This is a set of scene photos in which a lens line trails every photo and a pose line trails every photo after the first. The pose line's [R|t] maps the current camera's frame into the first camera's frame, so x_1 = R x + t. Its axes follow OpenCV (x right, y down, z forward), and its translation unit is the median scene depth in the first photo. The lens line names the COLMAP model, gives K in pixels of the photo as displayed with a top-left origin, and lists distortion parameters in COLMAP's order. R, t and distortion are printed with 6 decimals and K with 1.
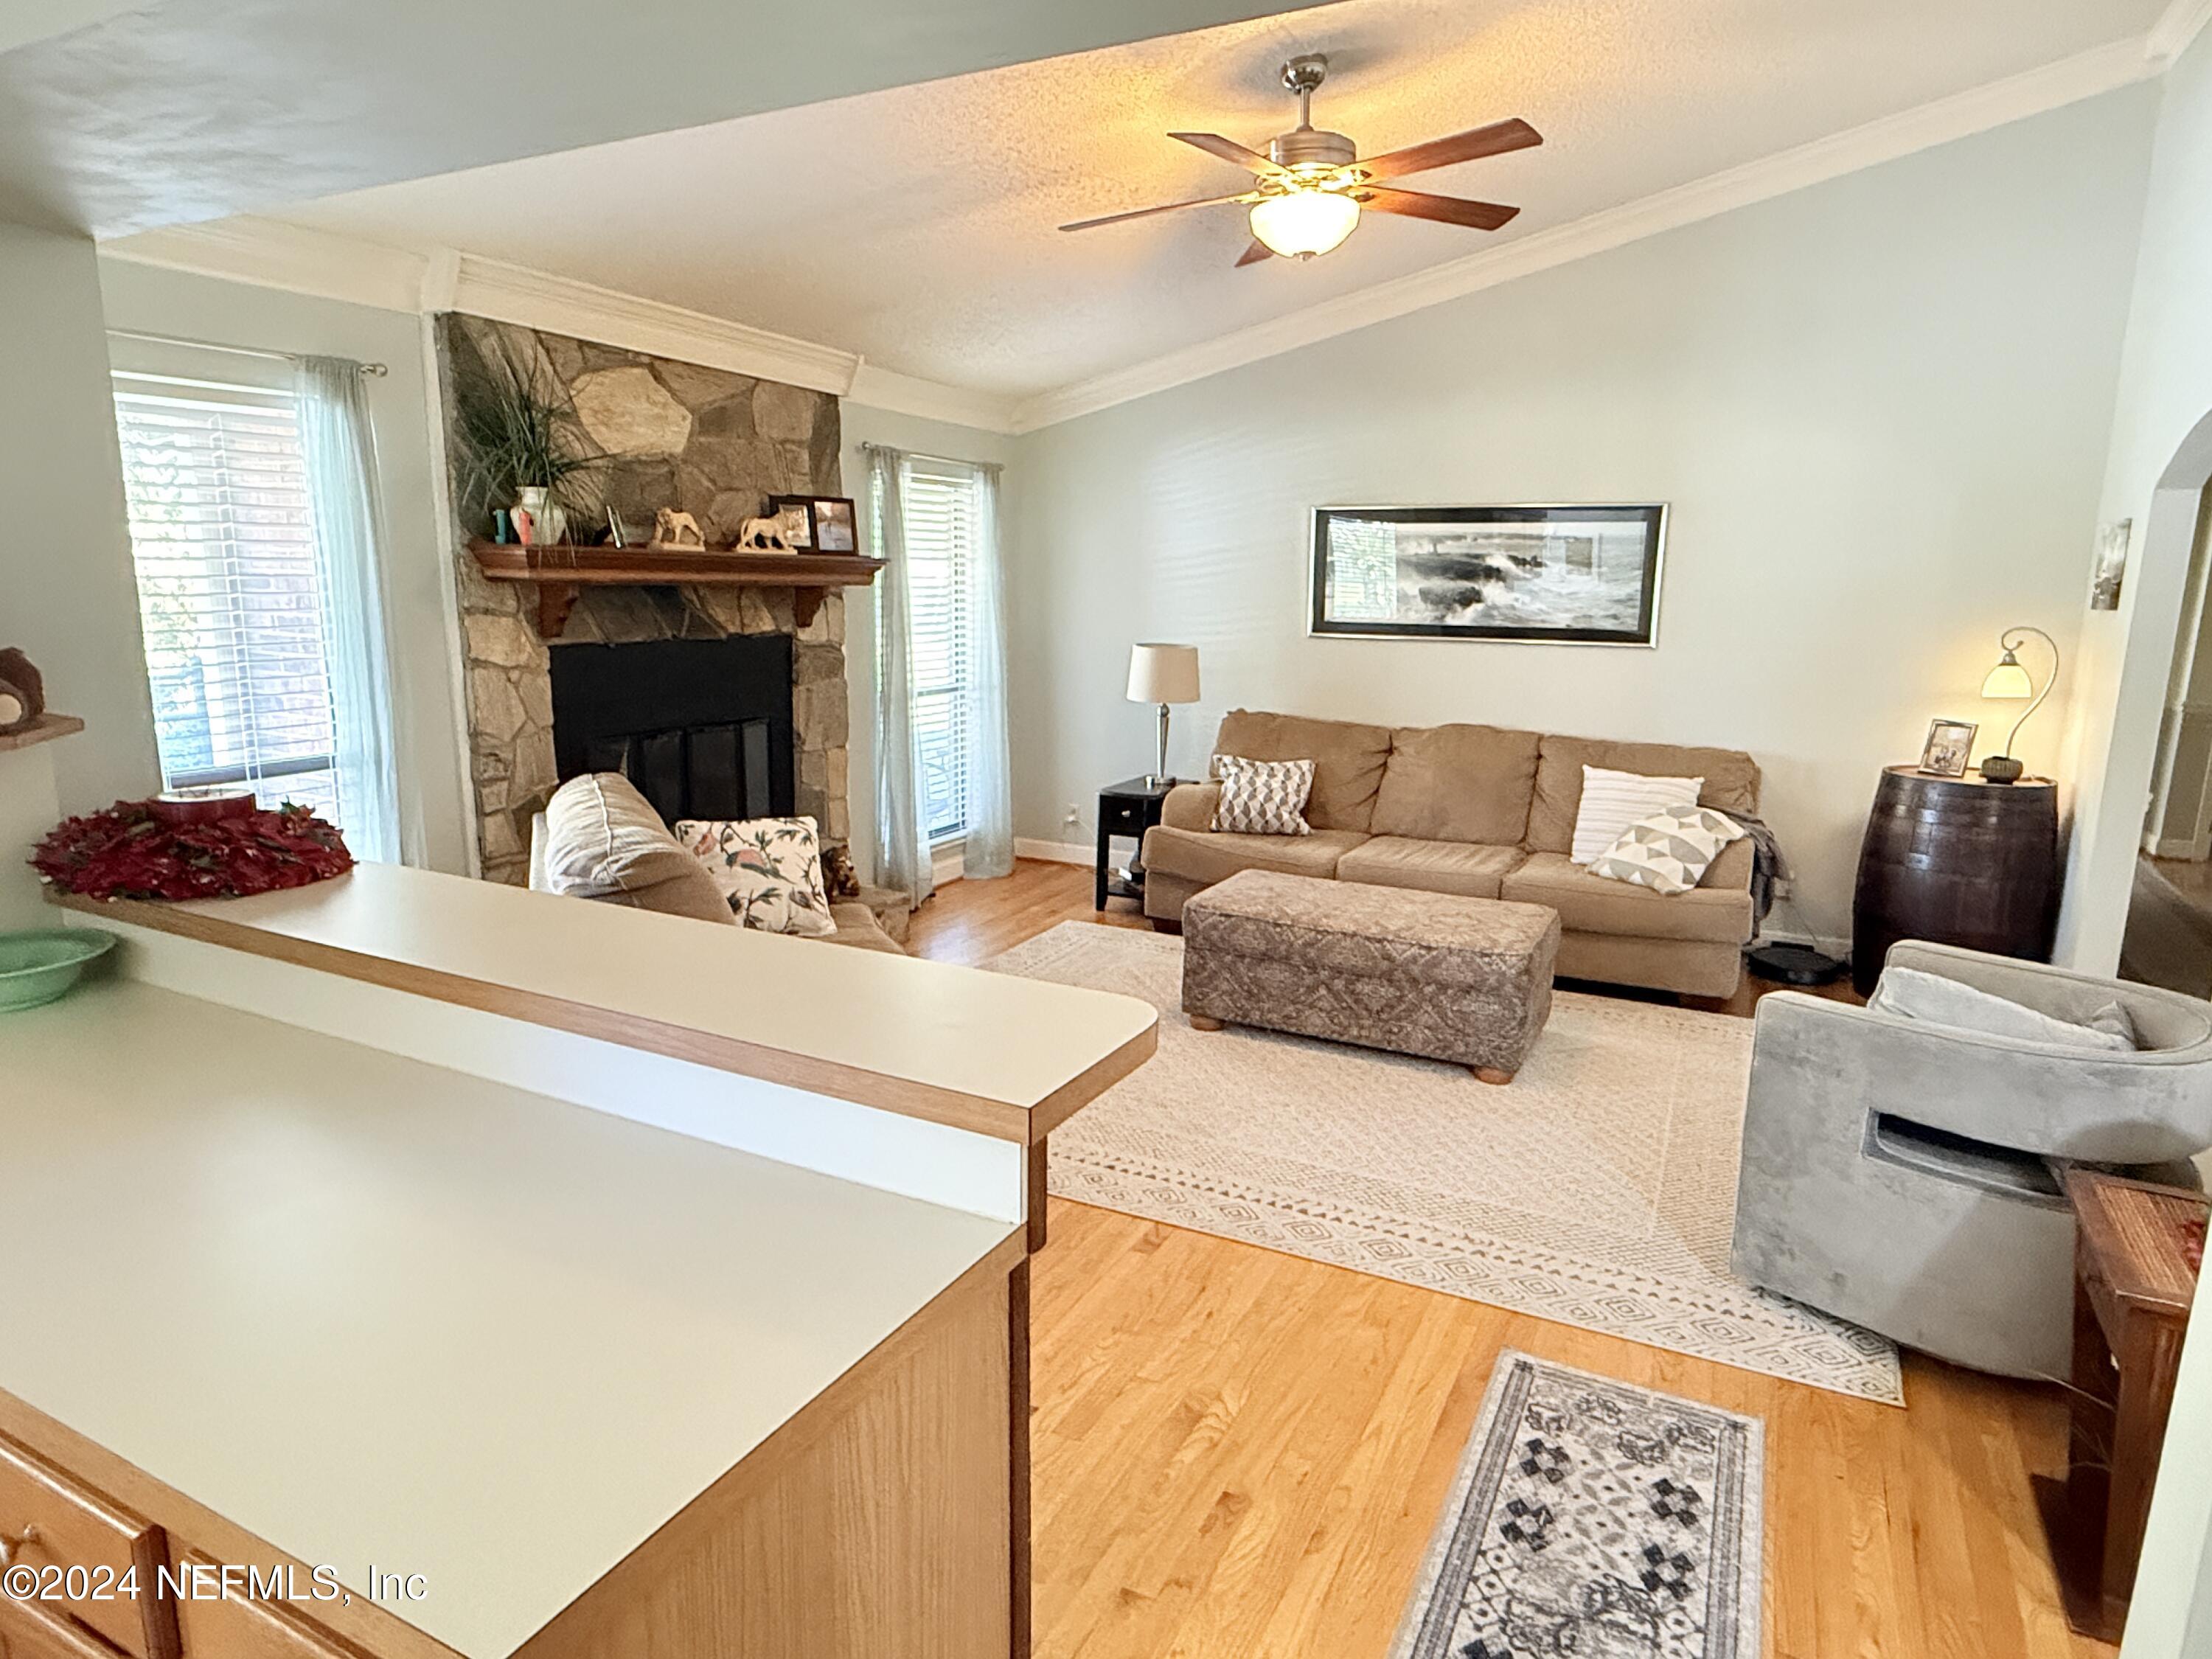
lens RADIAL K [[1299.6, 0, 1108.1], [0, 1299.6, 830.3], [0, 0, 1]] dist [0.002225, -0.000247]
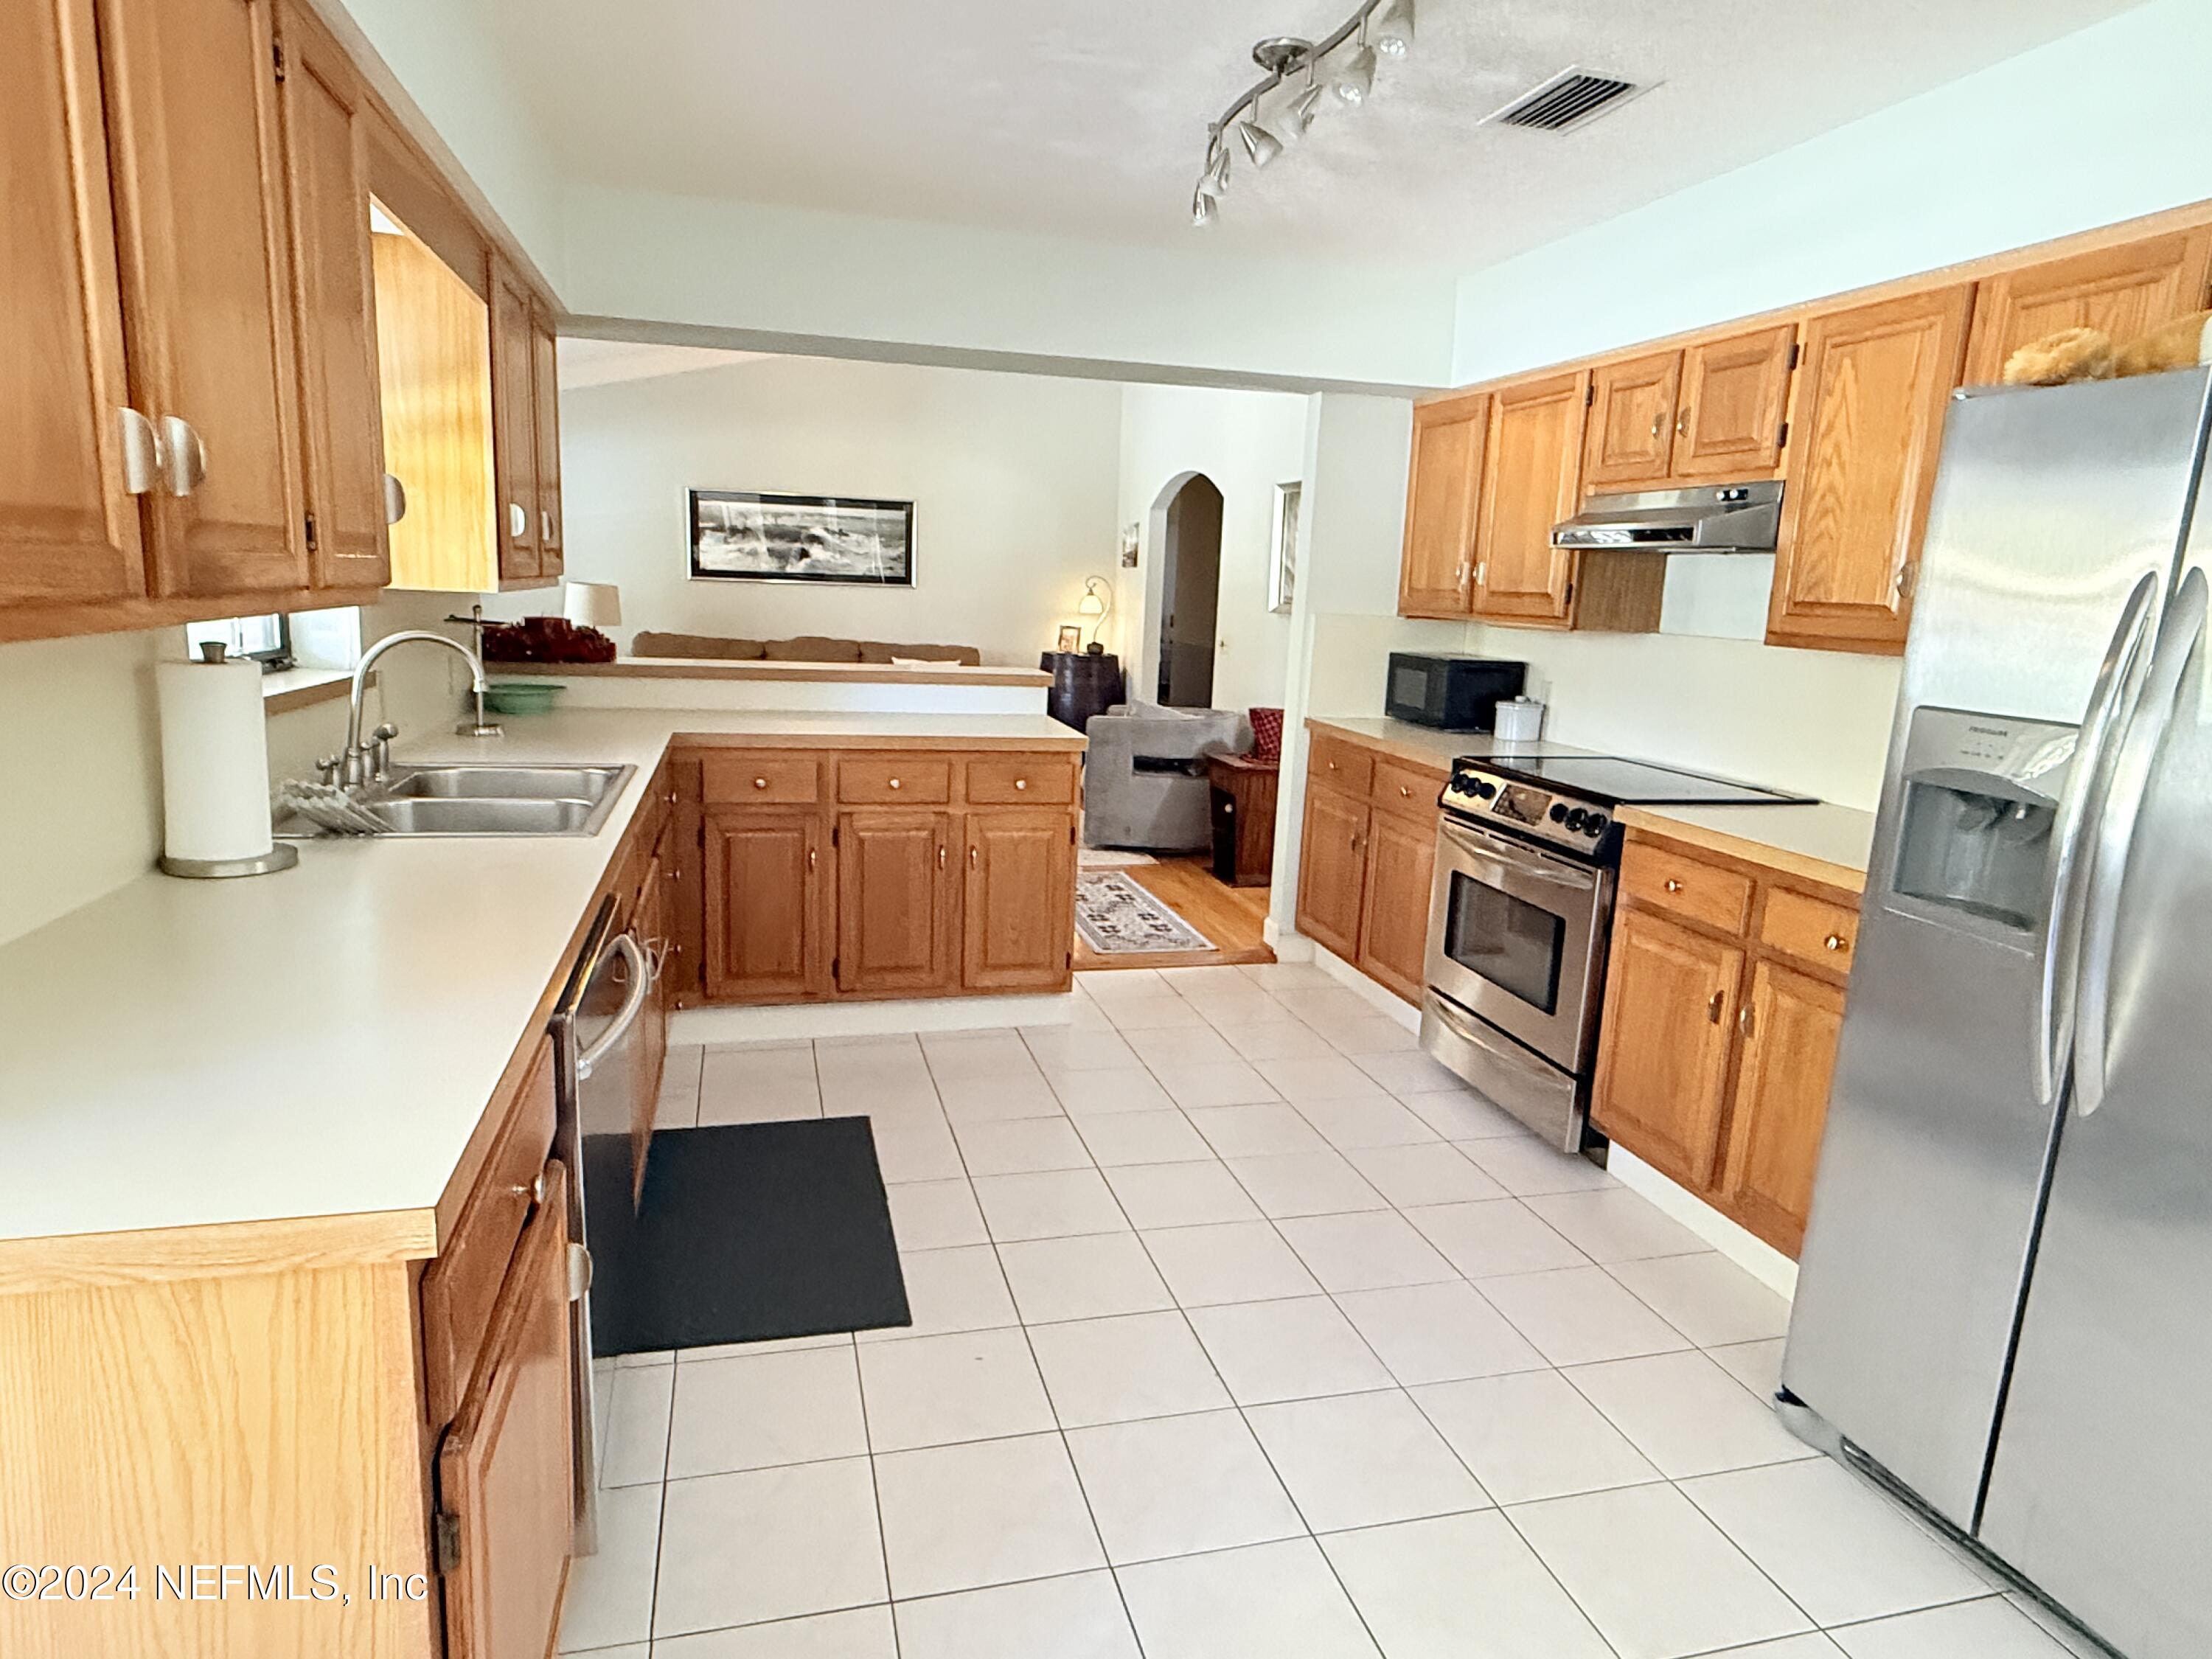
lens RADIAL K [[1299.6, 0, 1101.8], [0, 1299.6, 828.3], [0, 0, 1]] dist [0.002225, -0.000247]
pose [[0.743399, -0.113224, 0.659195, -0.518552], [0.099603, 0.993319, 0.058287, 0.090123], [-0.661390, 0.022328, 0.749710, -0.386772]]
